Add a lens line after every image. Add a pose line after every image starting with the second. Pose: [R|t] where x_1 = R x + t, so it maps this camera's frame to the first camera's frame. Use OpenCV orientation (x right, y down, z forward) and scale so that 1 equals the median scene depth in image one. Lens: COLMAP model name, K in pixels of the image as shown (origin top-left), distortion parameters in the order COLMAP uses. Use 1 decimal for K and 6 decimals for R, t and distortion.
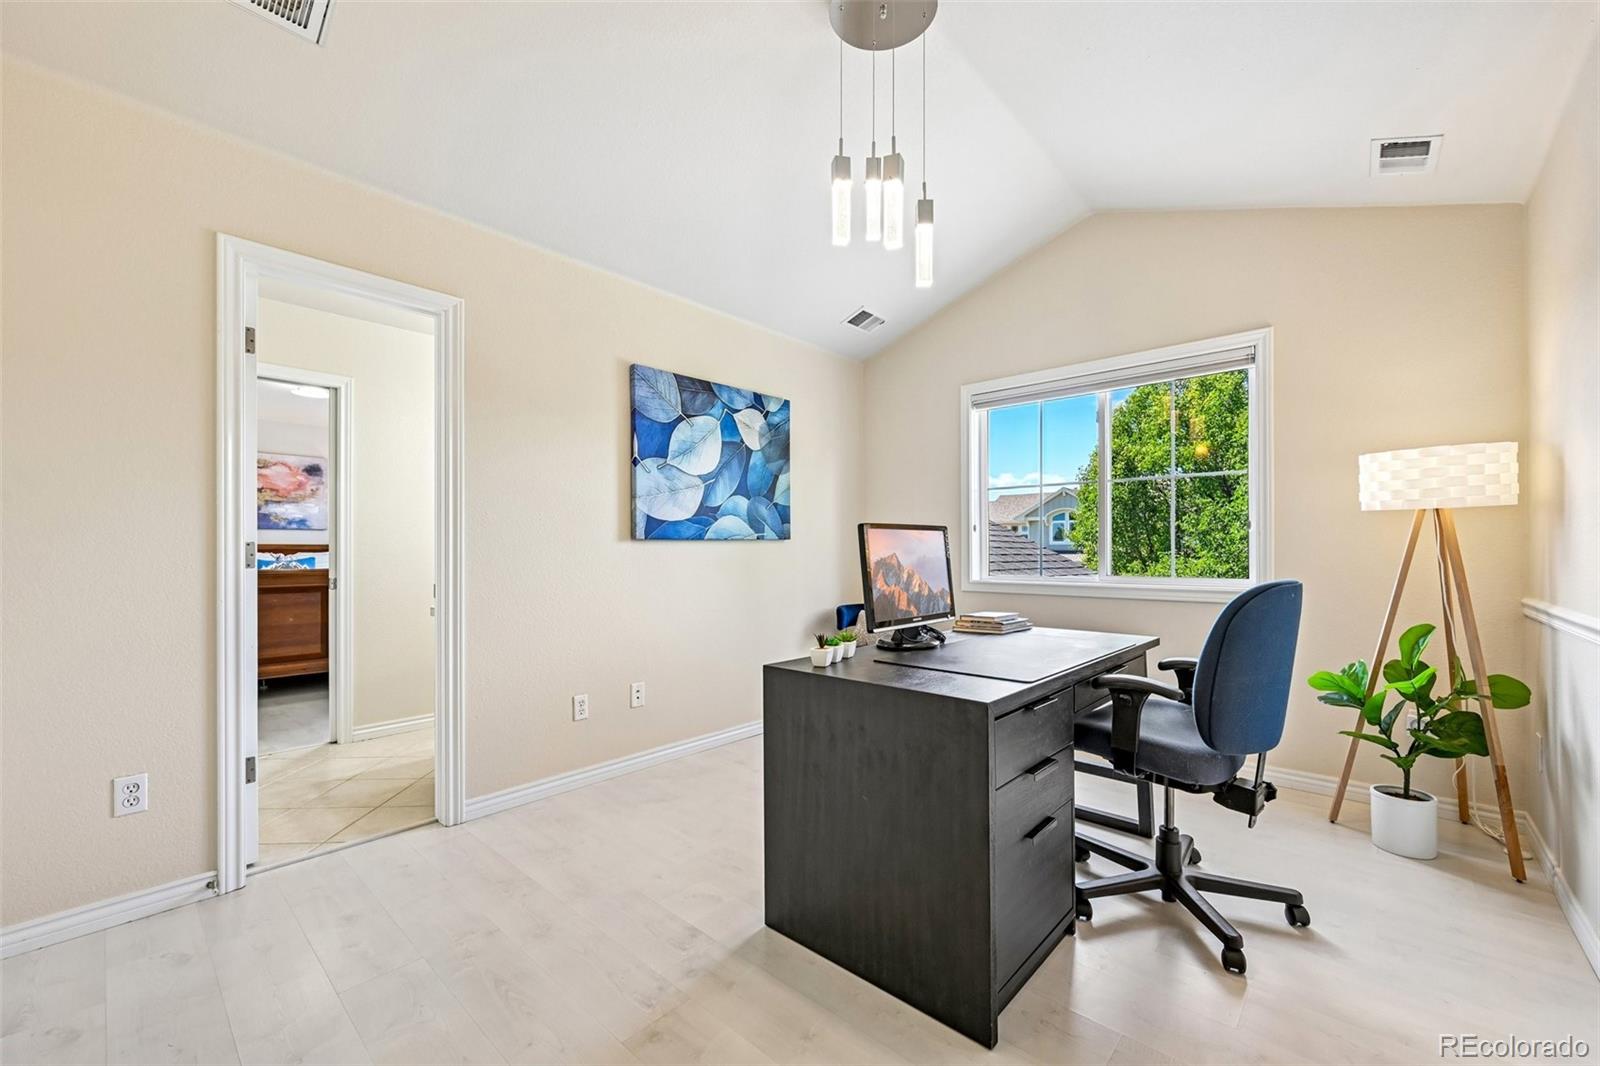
lens RADIAL K [[638.4, 0, 800.0], [0, 638.4, 544.6], [0, 0, 1]] dist [-0.001771, -0.000493]
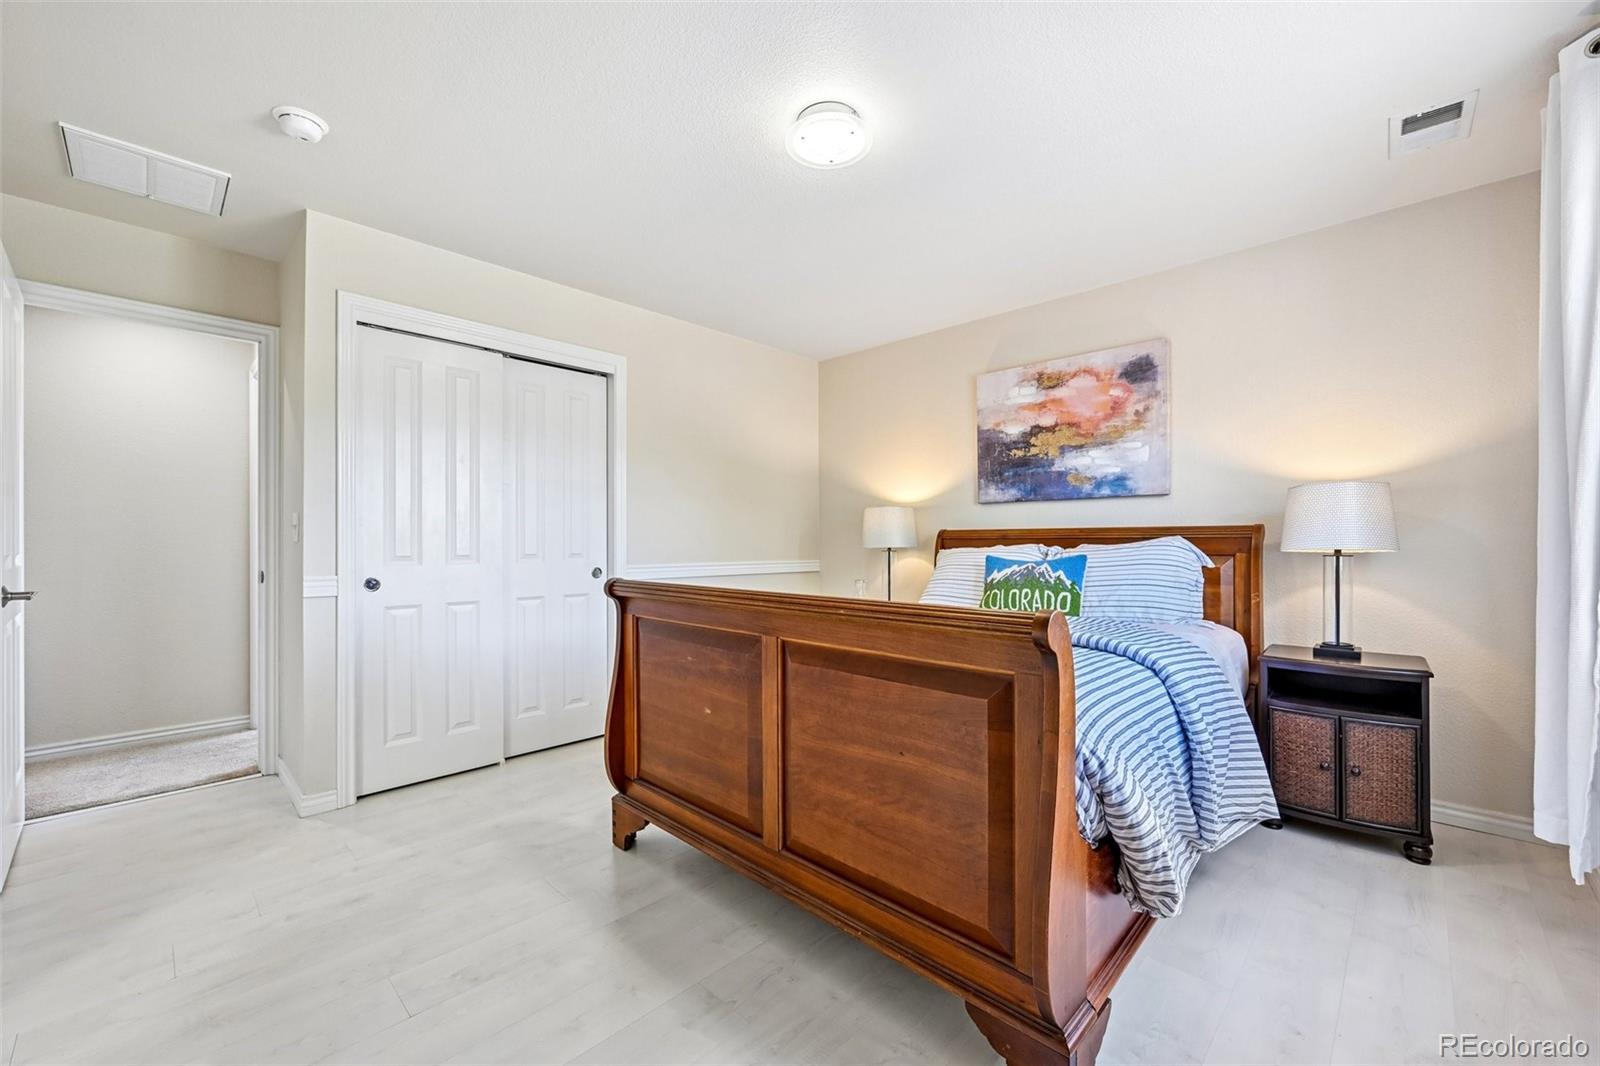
lens RADIAL K [[638.4, 0, 800.0], [0, 638.4, 538.7], [0, 0, 1]] dist [-0.001771, -0.000493]
pose [[-0.038598, -0.000578, -0.999255, -0.287189], [0.007946, 0.999968, -0.000886, 0.006629], [0.999223, -0.007974, -0.038592, 0.782303]]
